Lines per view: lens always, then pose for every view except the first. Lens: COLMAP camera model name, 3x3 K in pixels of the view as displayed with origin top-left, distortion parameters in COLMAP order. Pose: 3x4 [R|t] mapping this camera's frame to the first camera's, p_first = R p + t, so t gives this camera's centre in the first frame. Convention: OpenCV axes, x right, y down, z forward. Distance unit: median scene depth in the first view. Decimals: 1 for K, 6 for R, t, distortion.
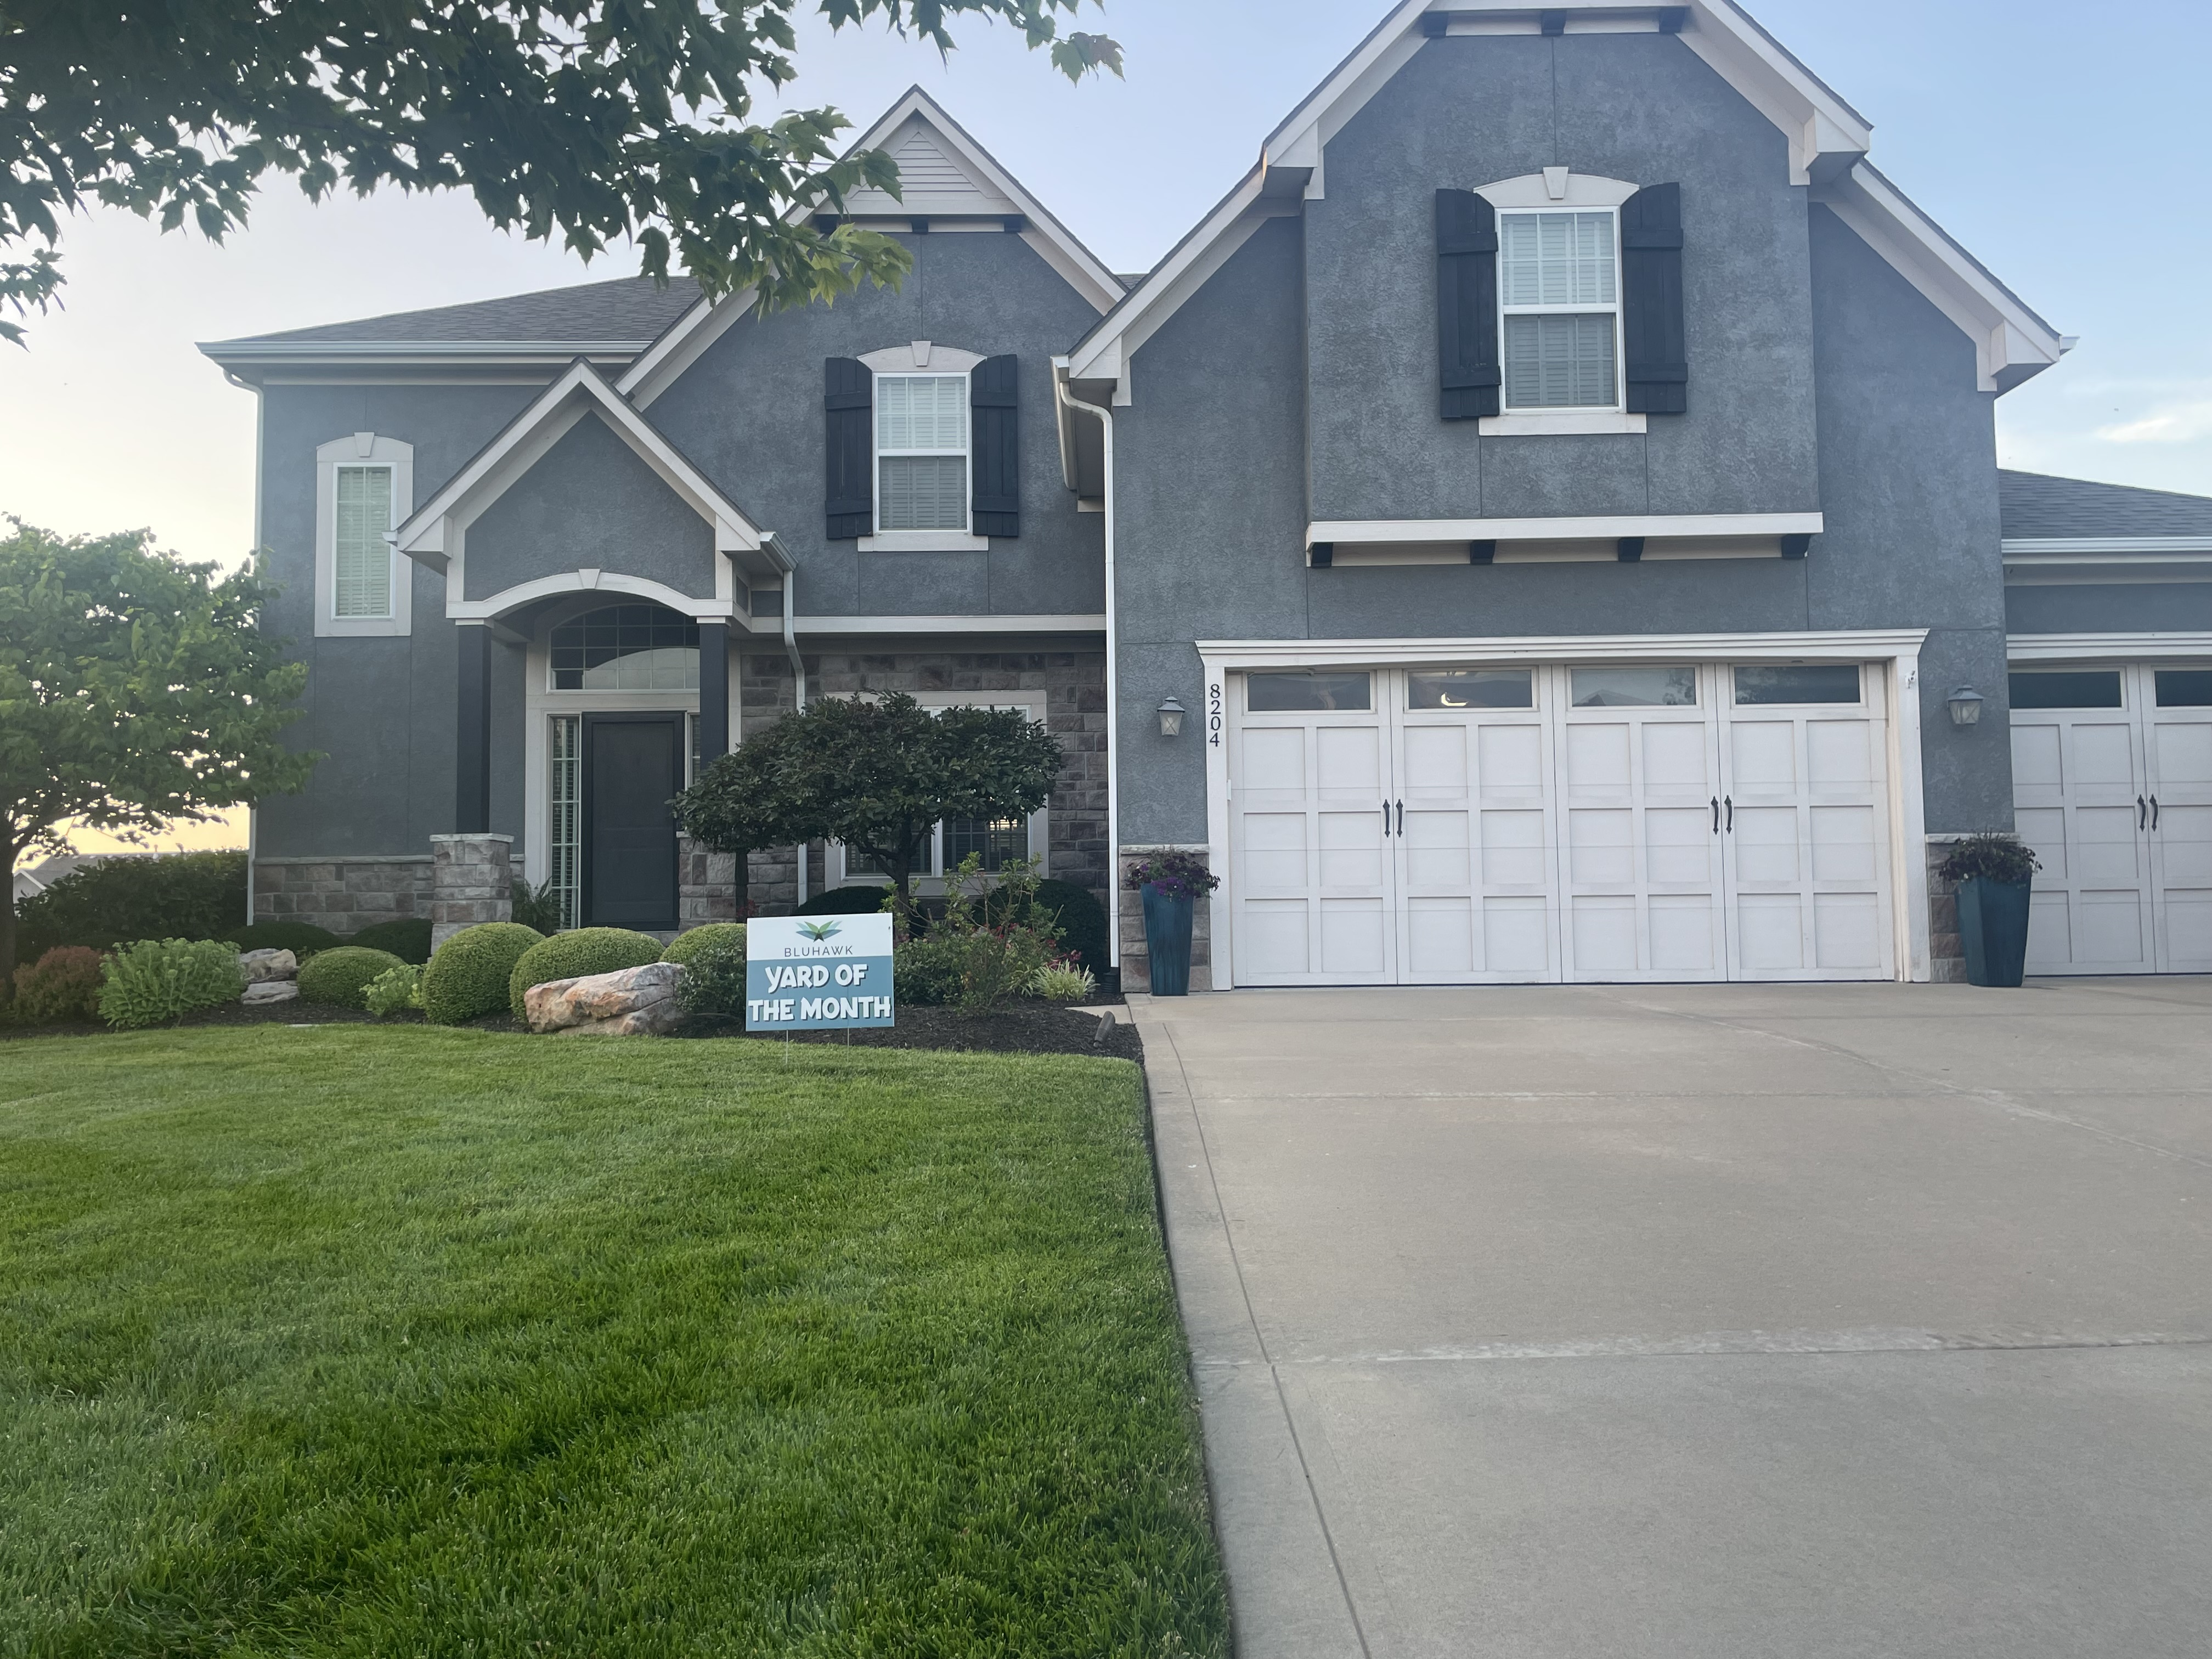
lens RADIAL K [[1581.8, 0, 1108.6], [0, 1581.8, 832.6], [0, 0, 1]] dist [0.004580, -0.000944]
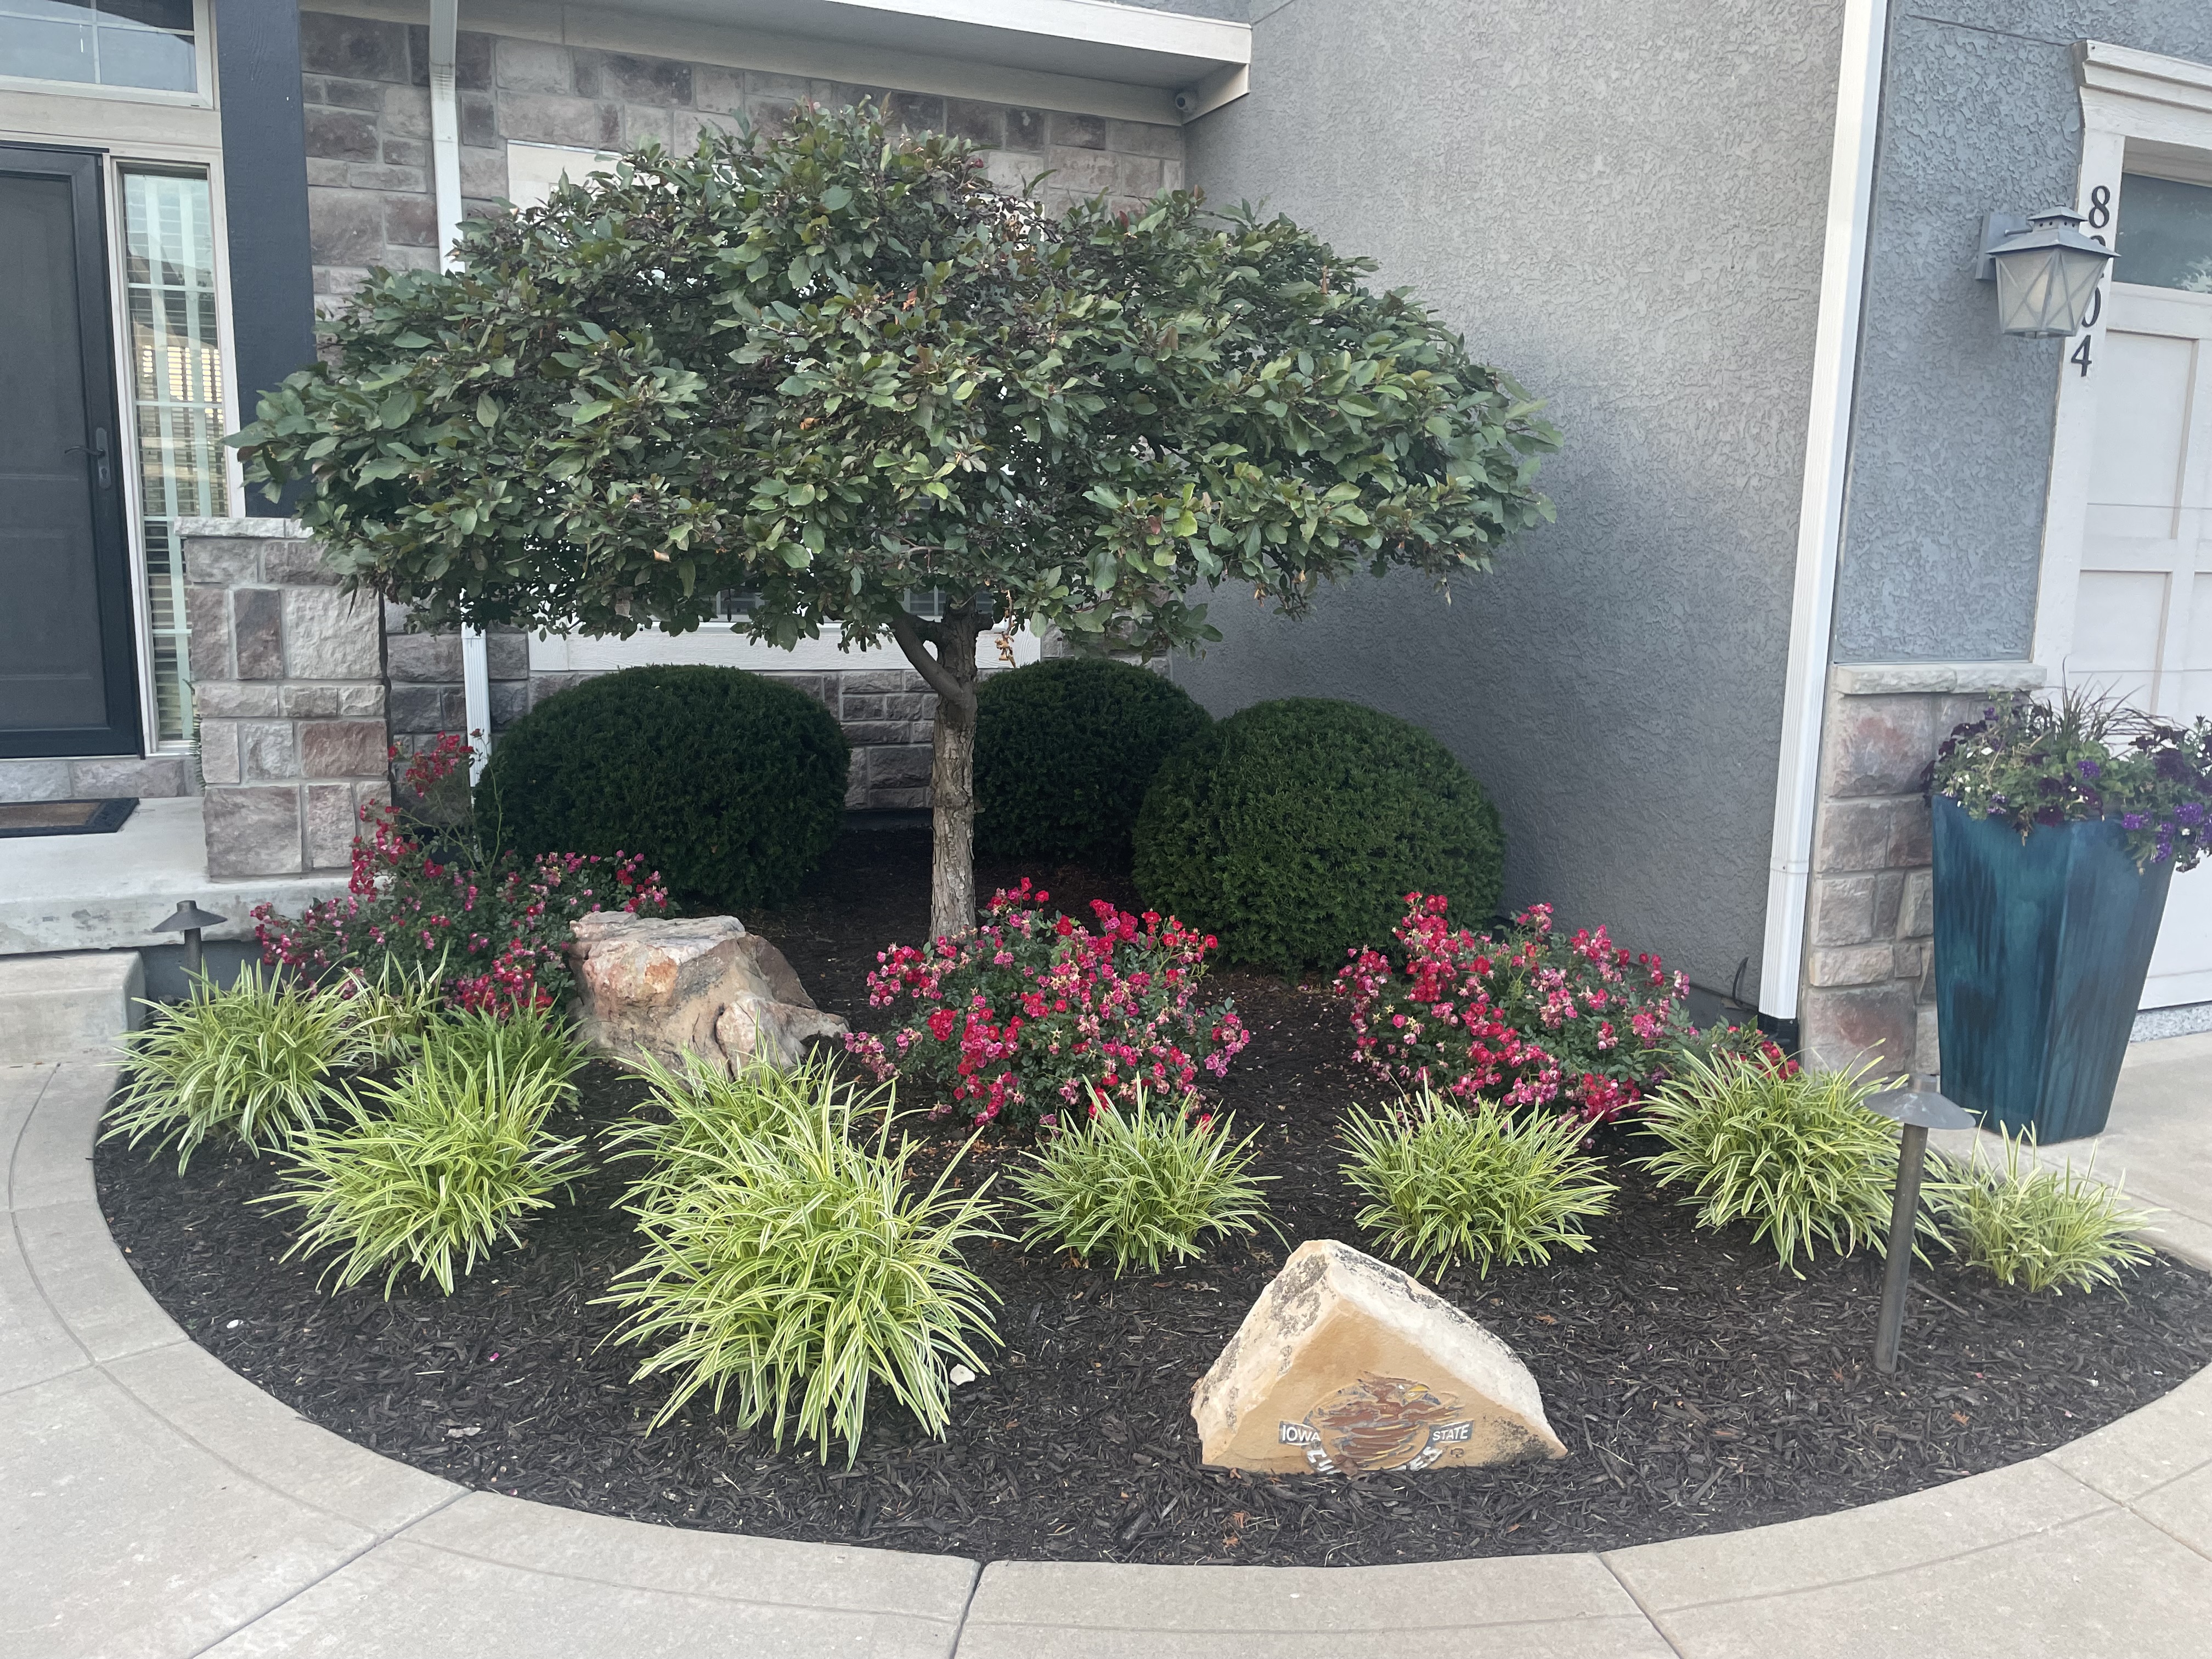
lens RADIAL K [[1666.0, 0, 1106.7], [0, 1666.0, 828.8], [0, 0, 1]] dist [0.010251, -0.002103]
pose [[0.930538, -0.024828, 0.365353, -0.267763], [-0.054564, 0.977161, 0.205376, -0.022111], [-0.362108, -0.211045, 0.907931, 0.735438]]
